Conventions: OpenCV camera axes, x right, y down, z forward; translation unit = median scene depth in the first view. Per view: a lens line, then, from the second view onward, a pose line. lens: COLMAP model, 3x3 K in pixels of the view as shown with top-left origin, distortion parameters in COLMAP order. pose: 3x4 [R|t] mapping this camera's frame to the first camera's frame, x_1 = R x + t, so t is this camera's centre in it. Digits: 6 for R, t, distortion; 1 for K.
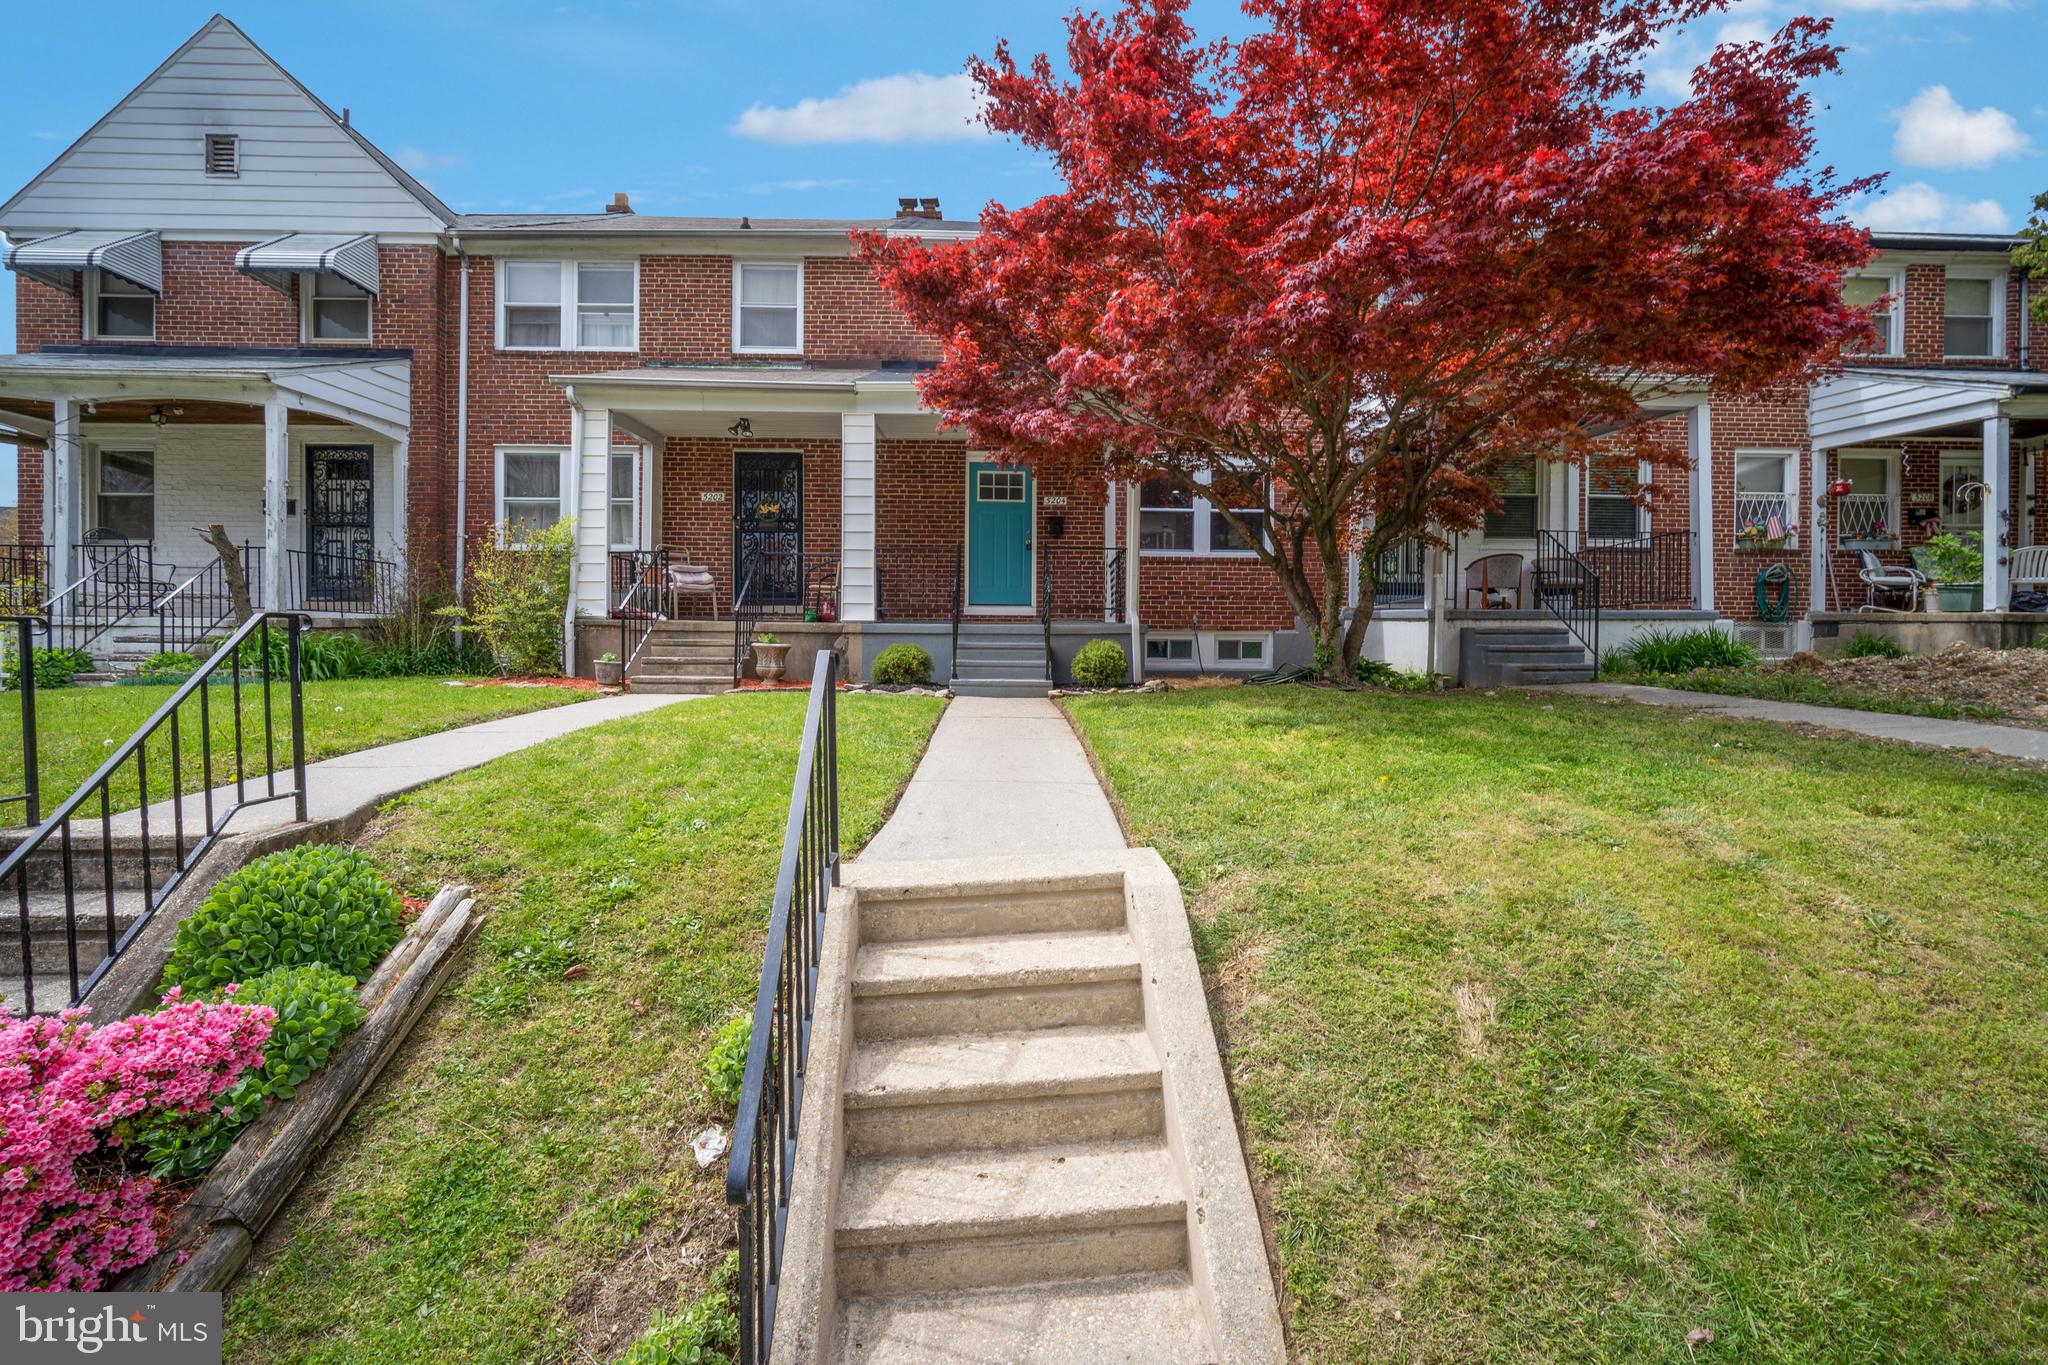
lens RADIAL K [[894.3, 0, 1017.4], [0, 894.3, 675.6], [0, 0, 1]] dist [-0.013470, 0.004661]
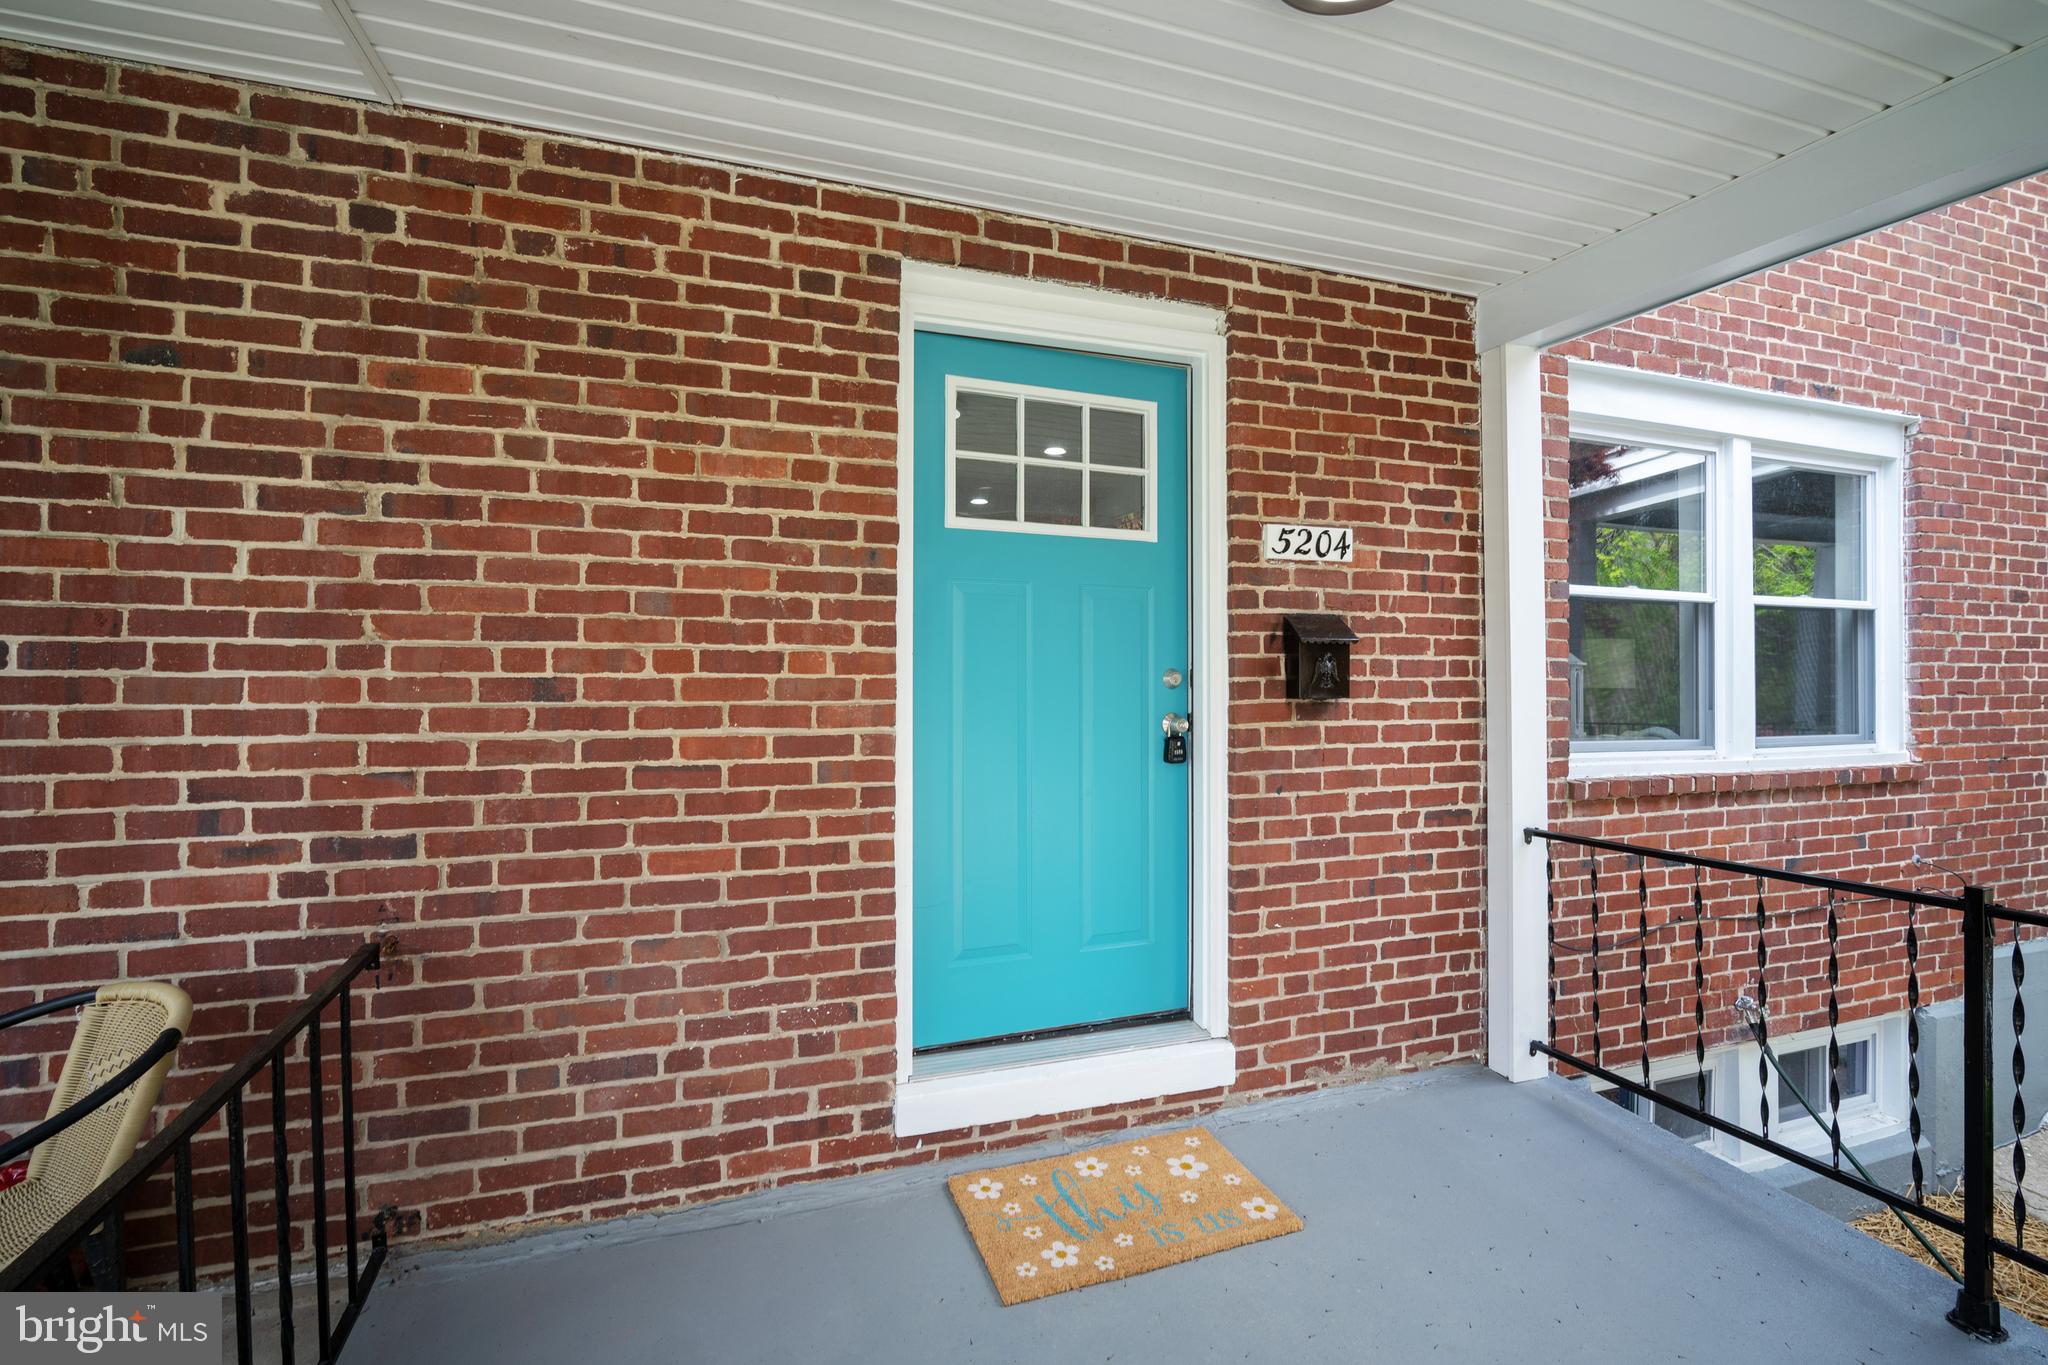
lens RADIAL K [[894.3, 0, 1017.4], [0, 894.3, 675.6], [0, 0, 1]] dist [-0.013470, 0.004661]
pose [[0.954505, -0.002152, 0.298188, -0.094223], [0.008103, 0.999792, -0.018721, -0.167563], [-0.298086, 0.020286, 0.954324, 0.853634]]
